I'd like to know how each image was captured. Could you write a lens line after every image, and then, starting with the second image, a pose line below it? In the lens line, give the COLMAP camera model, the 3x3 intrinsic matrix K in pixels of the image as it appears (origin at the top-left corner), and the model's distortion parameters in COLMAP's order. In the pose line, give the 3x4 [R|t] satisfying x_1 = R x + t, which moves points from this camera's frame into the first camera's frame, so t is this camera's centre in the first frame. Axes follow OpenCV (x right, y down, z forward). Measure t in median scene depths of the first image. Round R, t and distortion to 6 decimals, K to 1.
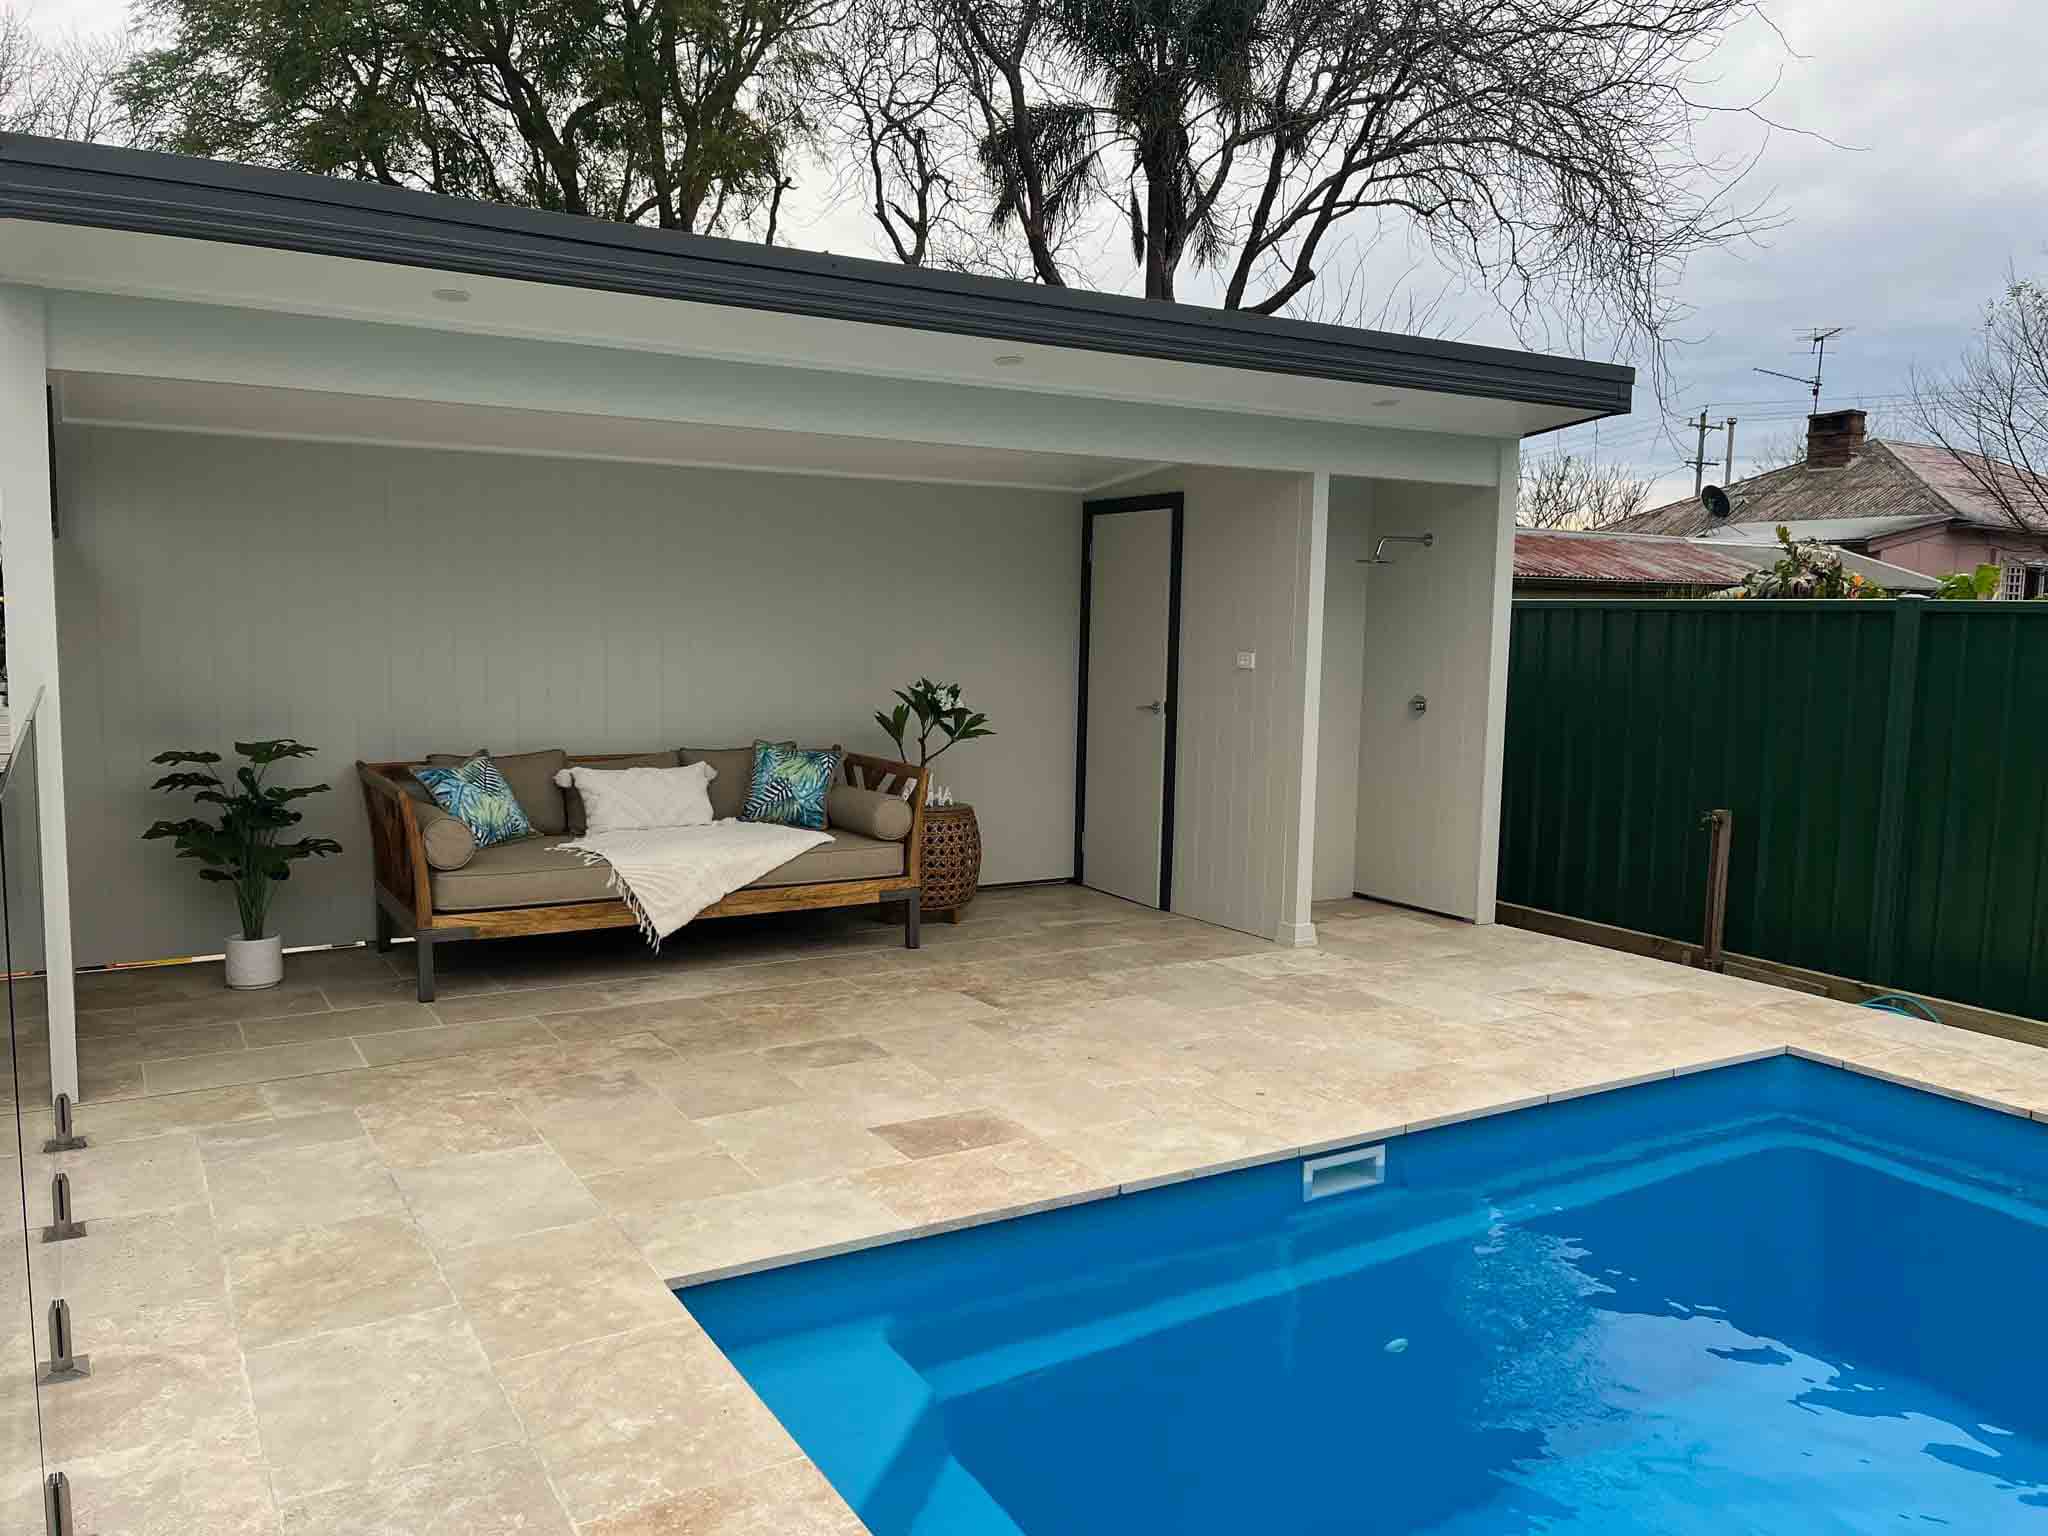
lens RADIAL K [[1521.1, 0, 1024.0], [0, 1521.1, 768.0], [0, 0, 1]] dist [0.024689, -0.007589]
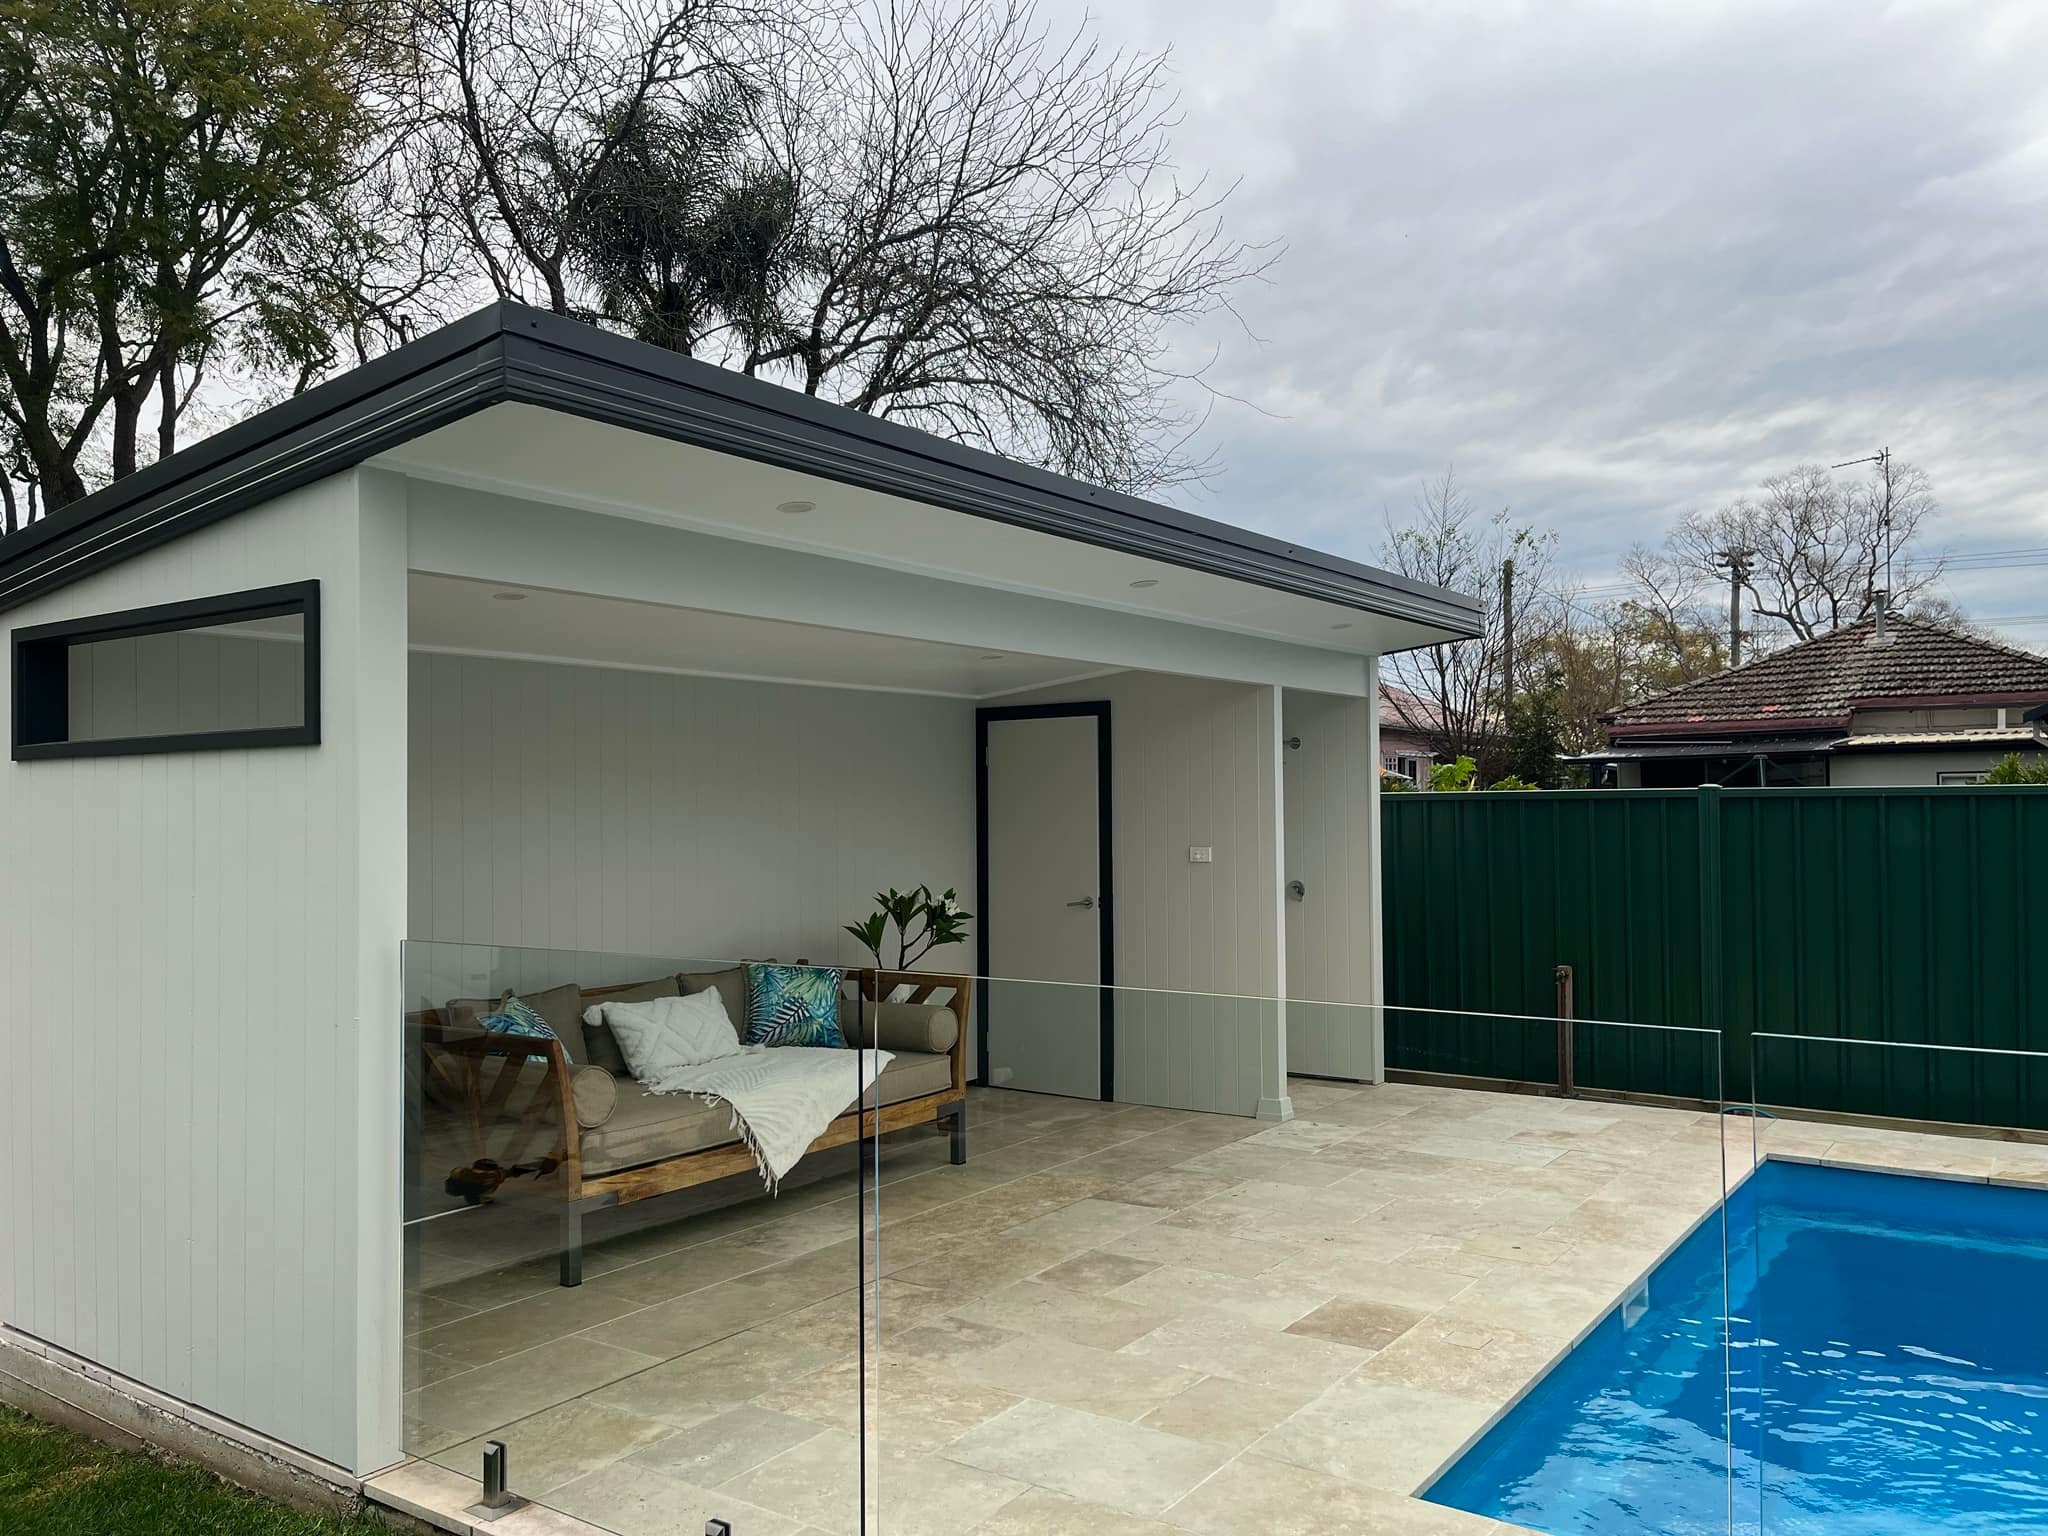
lens RADIAL K [[1527.4, 0, 1024.0], [0, 1527.4, 768.0], [0, 0, 1]] dist [0.023711, 0.001912]
pose [[0.918575, -0.015525, 0.394941, -0.530796], [0.065599, 0.991358, -0.113603, -0.023484], [-0.389764, 0.130261, 0.911656, 0.075200]]
